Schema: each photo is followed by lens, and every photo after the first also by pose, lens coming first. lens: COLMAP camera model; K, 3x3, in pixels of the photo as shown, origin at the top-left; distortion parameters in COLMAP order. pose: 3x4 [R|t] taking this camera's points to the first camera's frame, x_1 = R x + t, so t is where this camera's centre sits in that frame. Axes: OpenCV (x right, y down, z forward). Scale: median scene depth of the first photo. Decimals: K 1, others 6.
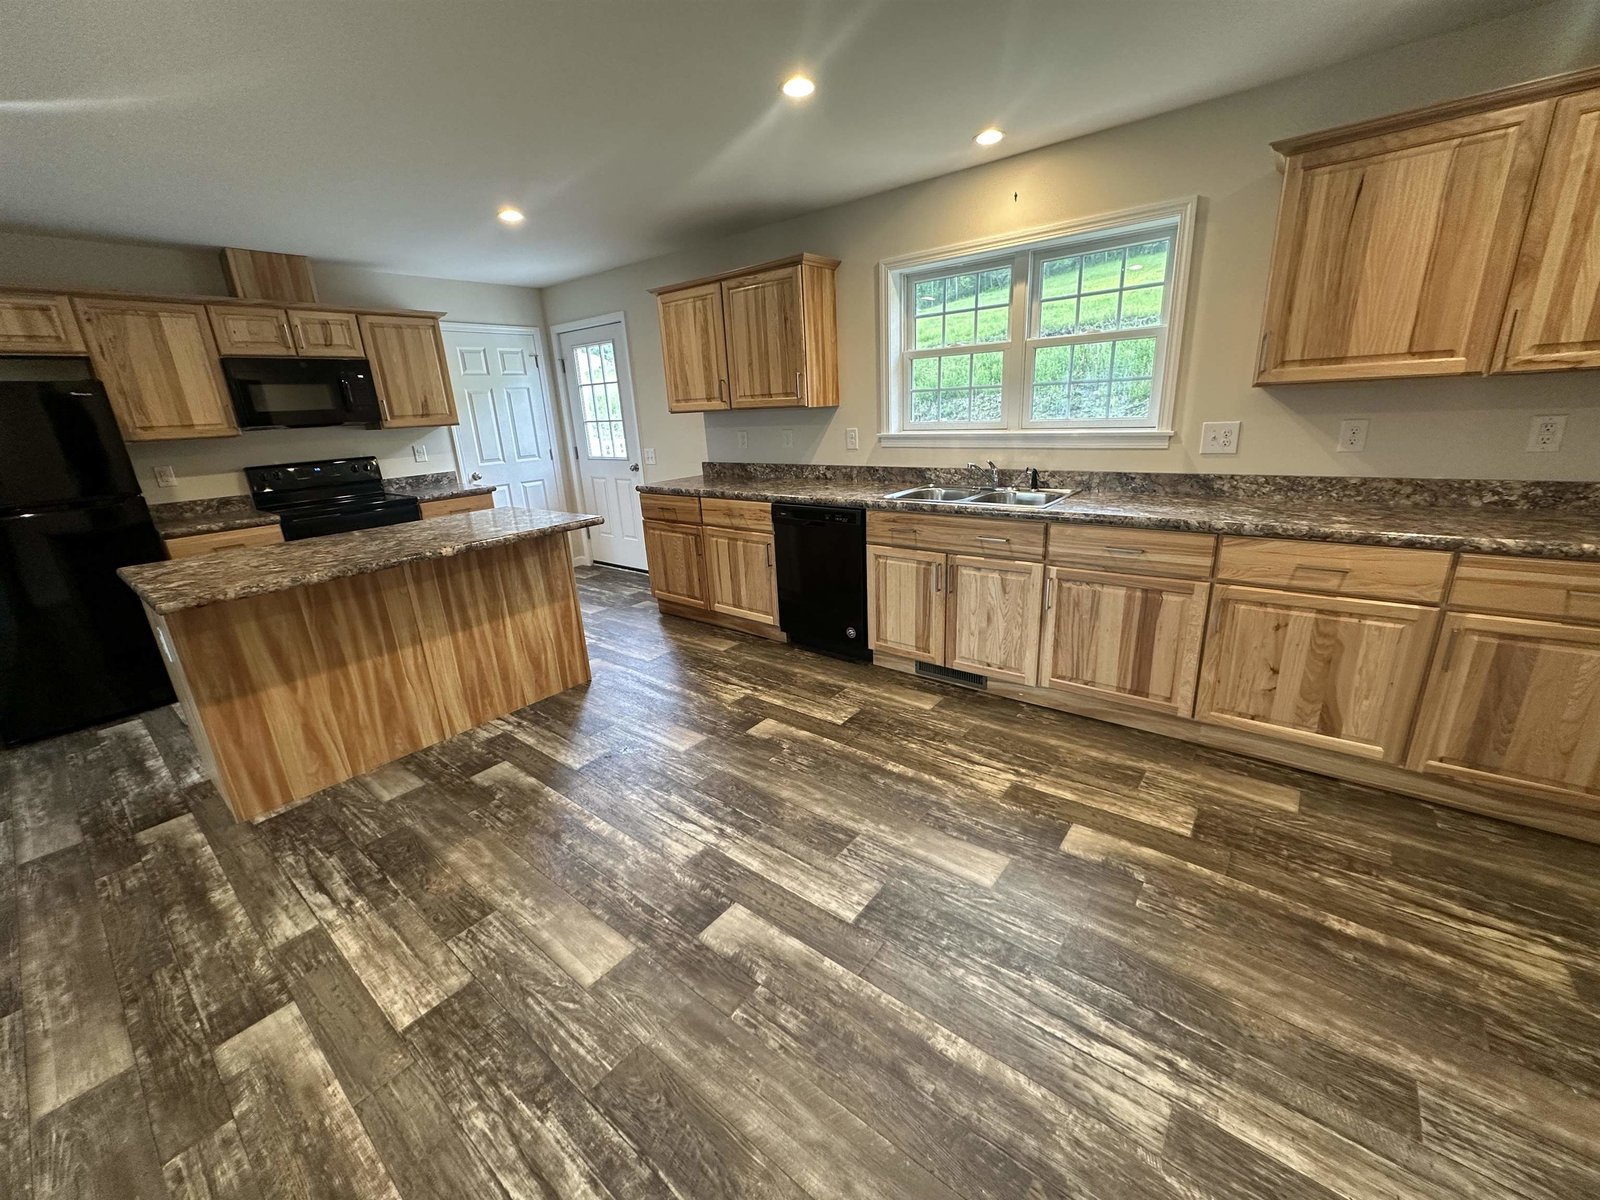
lens RADIAL K [[639.3, 0, 800.0], [0, 639.3, 600.0], [0, 0, 1]] dist [-0.001634, 0.000181]
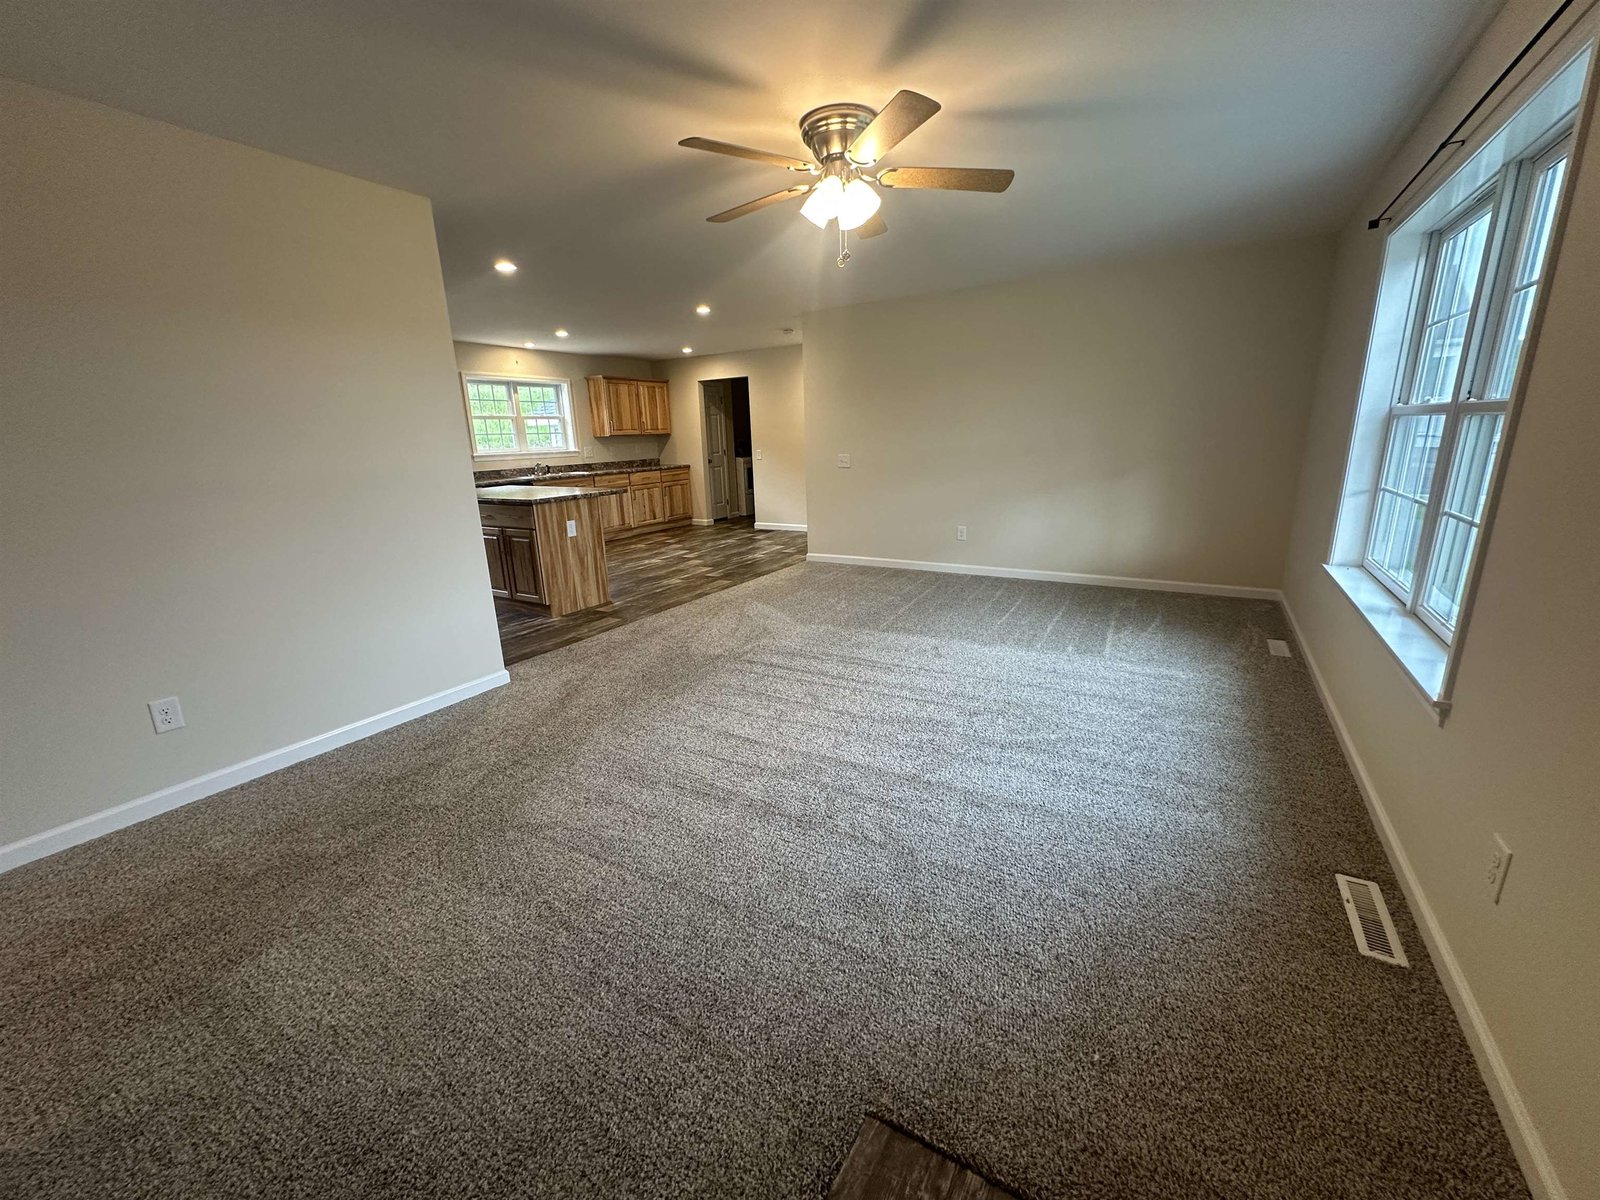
lens RADIAL K [[658.1, 0, 800.0], [0, 658.1, 600.0], [0, 0, 1]] dist [0.001179, 0.000091]
pose [[-0.110072, -0.193714, 0.974863, -2.752454], [0.358937, 0.906885, 0.220734, 0.069878], [-0.926849, 0.374212, -0.030292, 0.400507]]
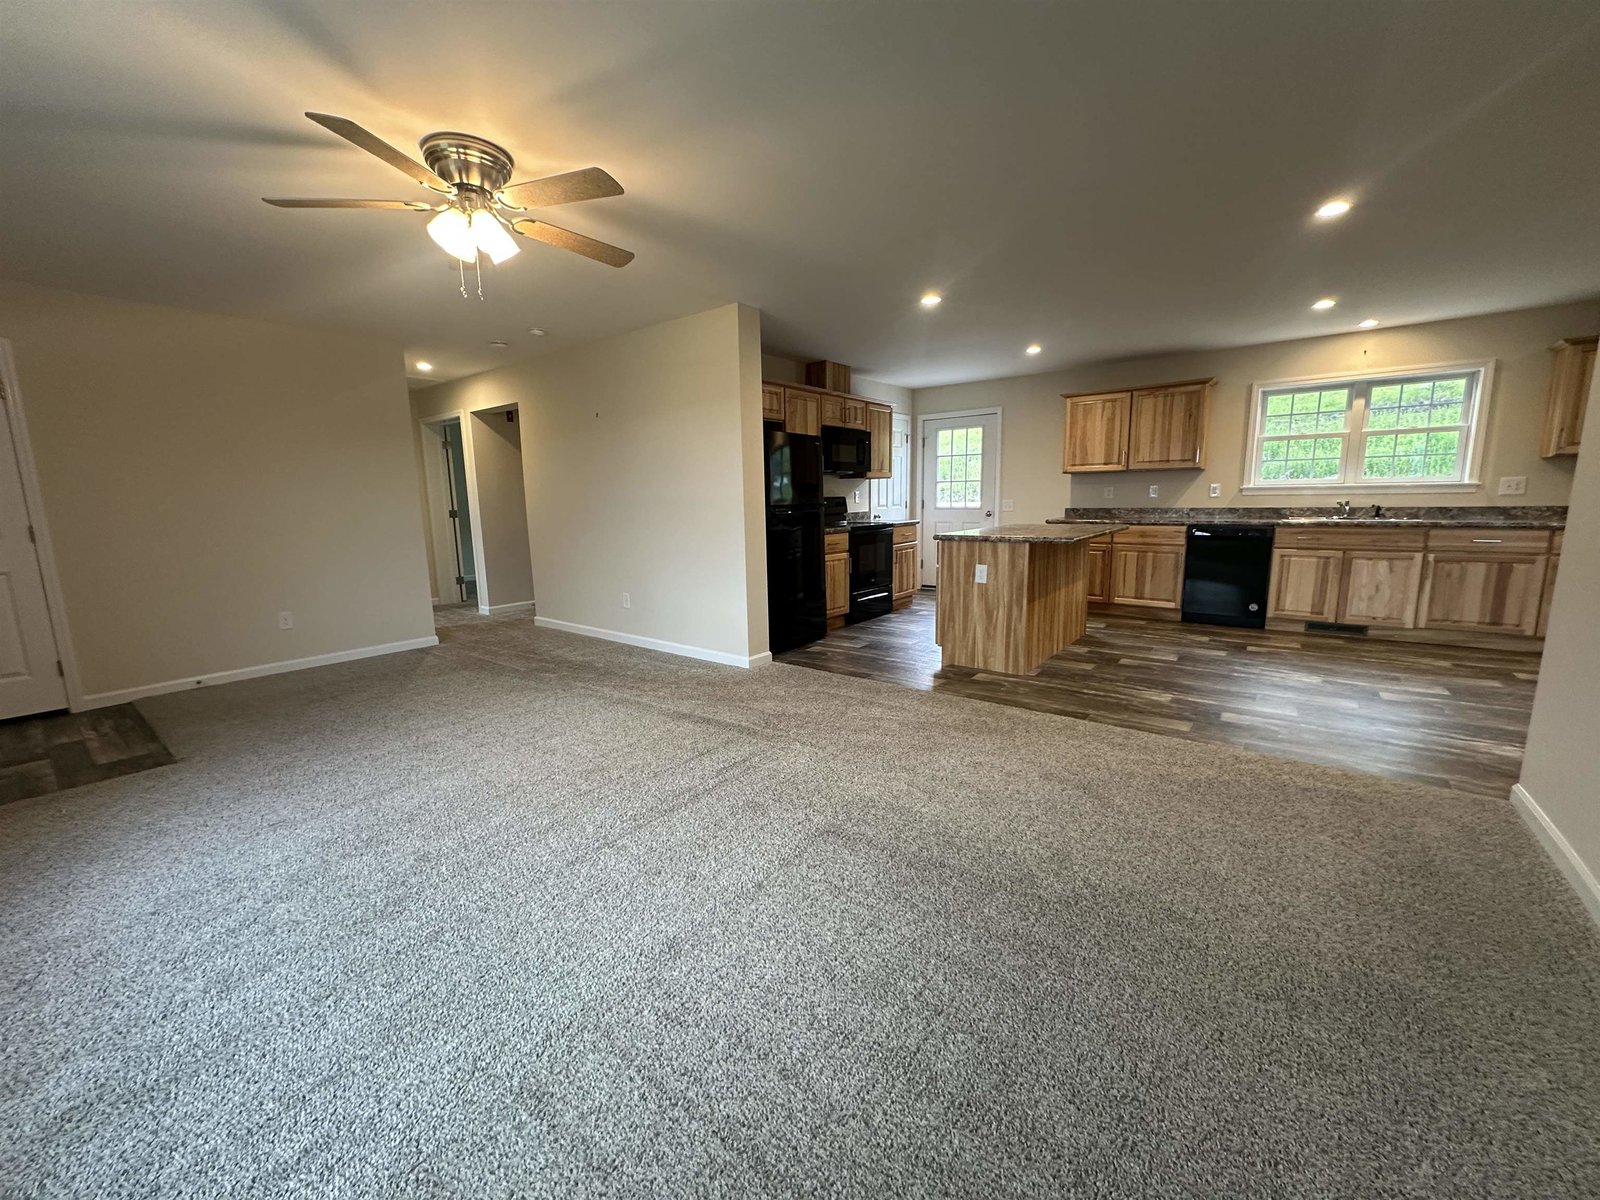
lens RADIAL K [[639.3, 0, 800.0], [0, 639.3, 600.0], [0, 0, 1]] dist [-0.001634, 0.000181]
pose [[0.999452, 0.027613, 0.018260, -1.342649], [-0.024816, 0.990008, -0.138812, 0.353803], [-0.021910, 0.138283, 0.990150, -0.664798]]
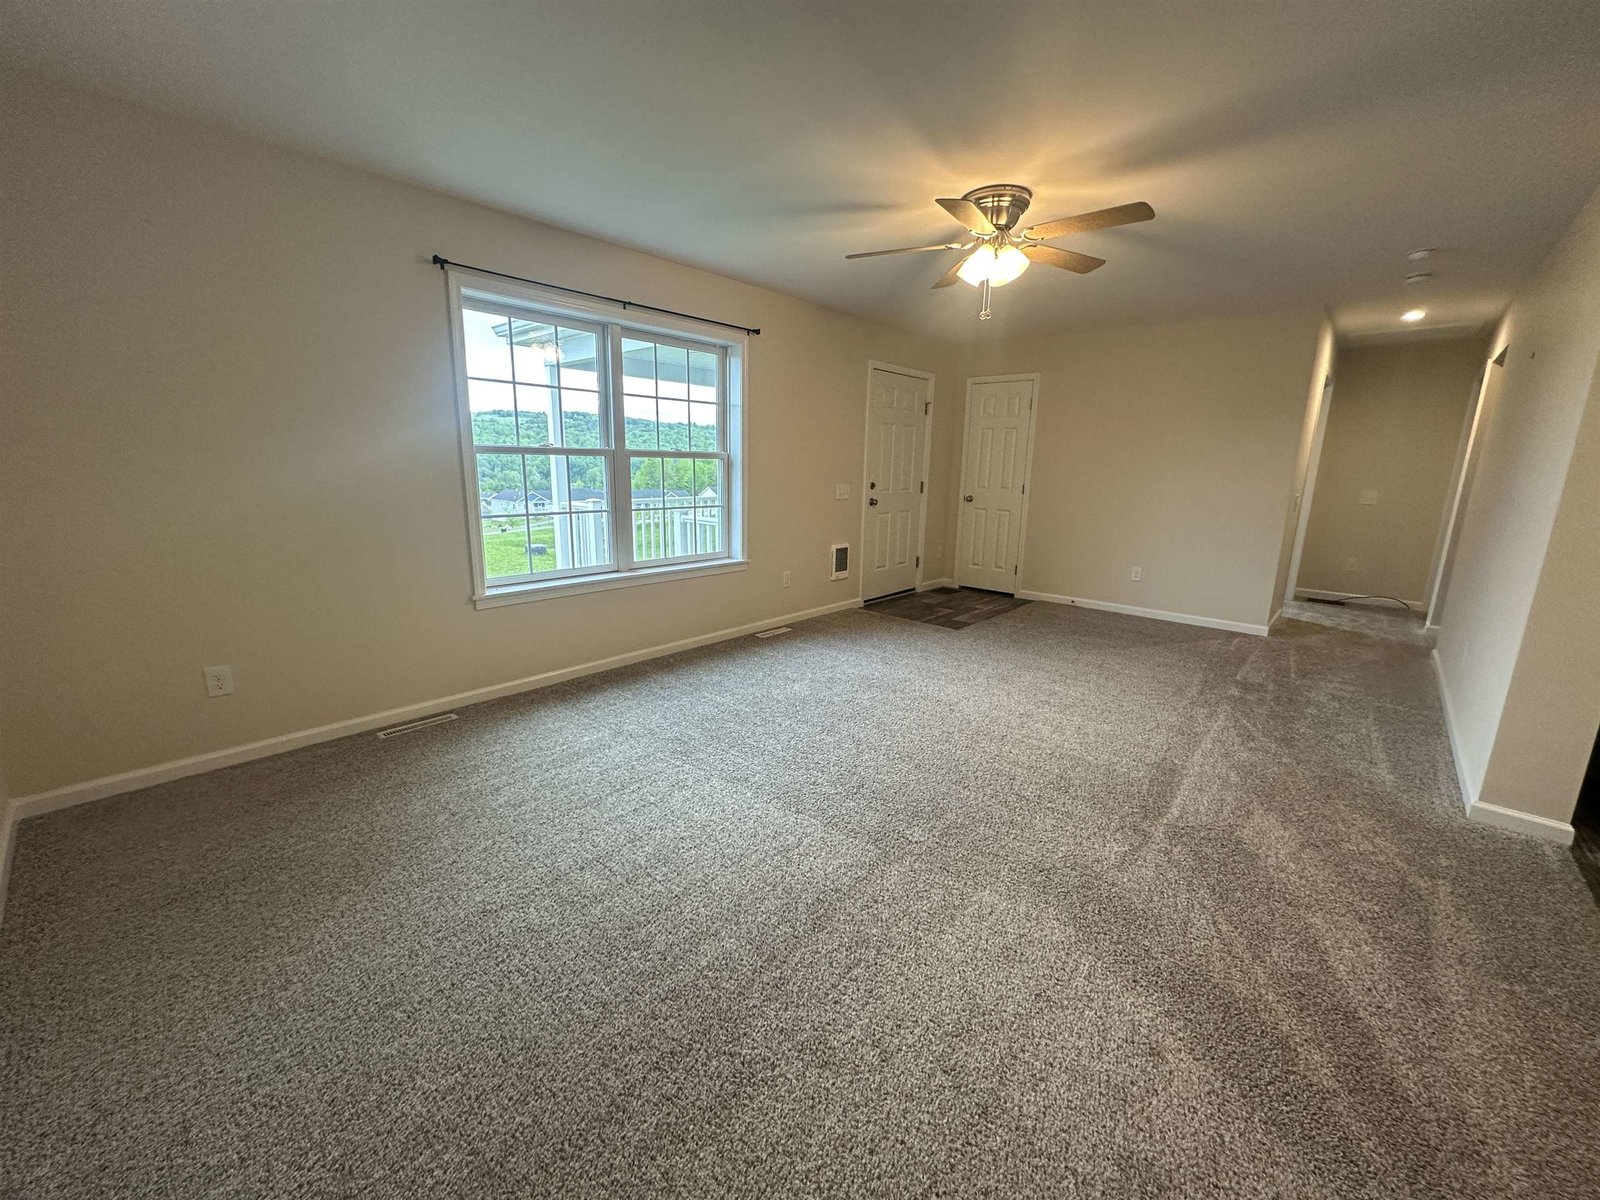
lens RADIAL K [[639.3, 0, 800.0], [0, 639.3, 600.0], [0, 0, 1]] dist [-0.001634, 0.000181]
pose [[-0.069708, 0.258363, -0.963530, -0.671907], [-0.308003, 0.913114, 0.267128, 0.102401], [0.948828, 0.315391, 0.015925, -0.074122]]
